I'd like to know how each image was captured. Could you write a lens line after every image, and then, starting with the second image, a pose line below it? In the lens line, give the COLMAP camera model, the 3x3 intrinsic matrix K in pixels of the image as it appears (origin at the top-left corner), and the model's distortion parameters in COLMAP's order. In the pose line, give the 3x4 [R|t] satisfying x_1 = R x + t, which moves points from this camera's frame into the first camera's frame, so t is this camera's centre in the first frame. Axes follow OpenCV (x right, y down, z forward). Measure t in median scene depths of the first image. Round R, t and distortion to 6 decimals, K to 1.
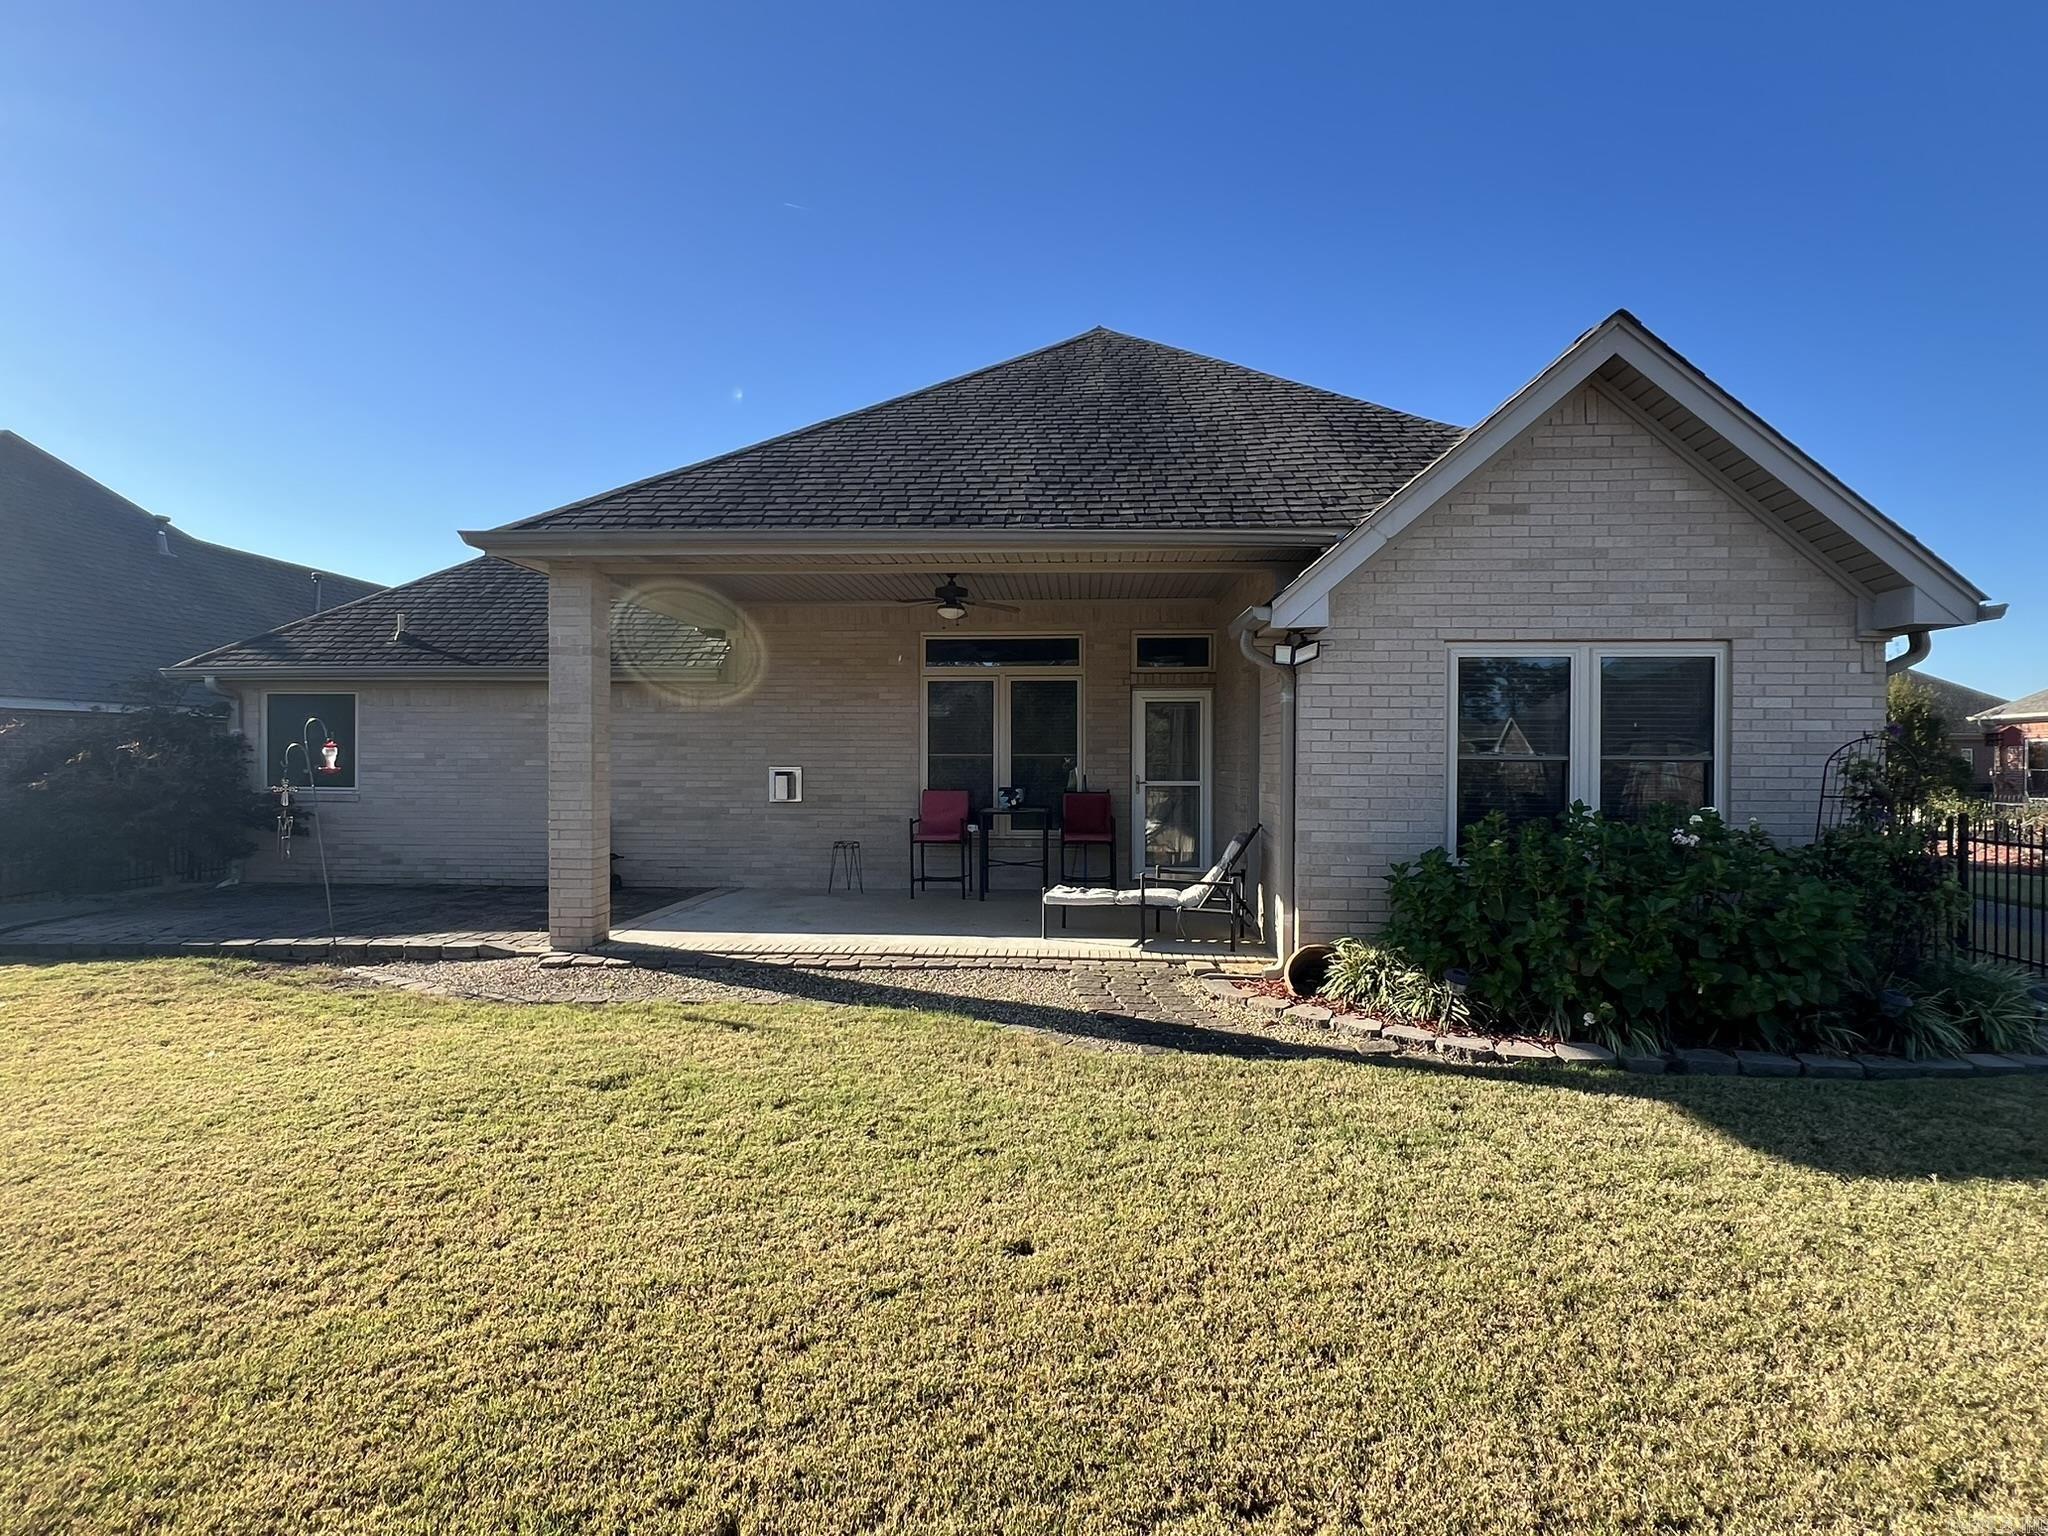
lens RADIAL K [[1060.3, 0, 1029.1], [0, 1060.3, 767.3], [0, 0, 1]] dist [0.002859, 0.000059]
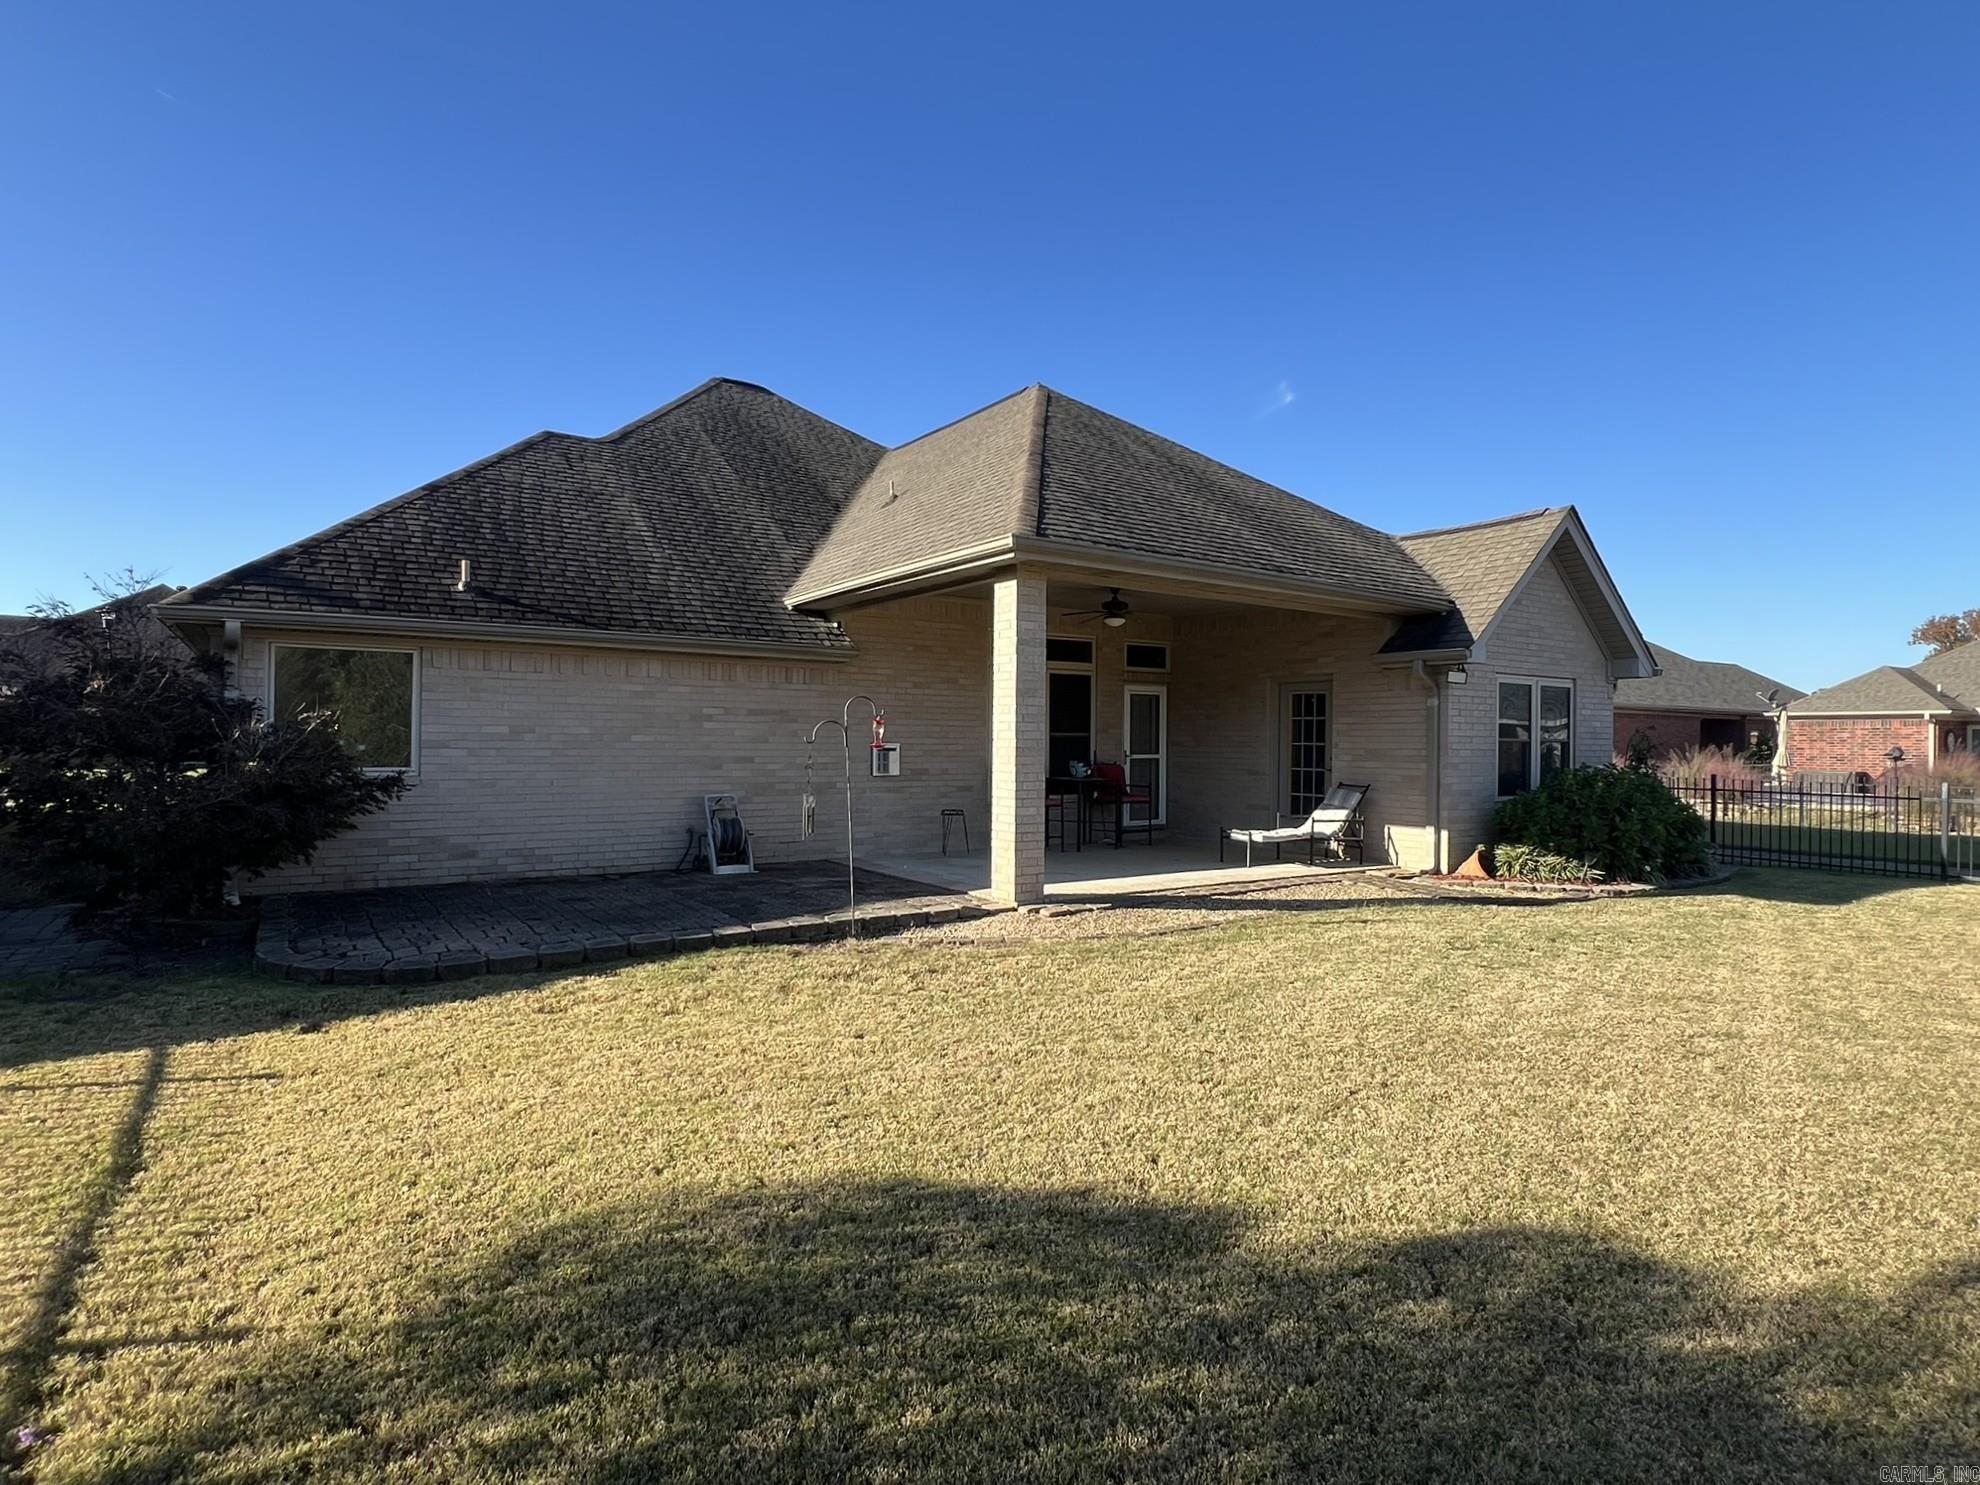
lens RADIAL K [[1025.1, 0, 1002.1], [0, 1025.1, 738.5], [0, 0, 1]] dist [0.002859, 0.000059]
pose [[0.784439, 0.004375, 0.620190, -0.787266], [-0.002232, 0.999989, -0.004231, -0.001066], [-0.620202, 0.001935, 0.784440, 0.103718]]
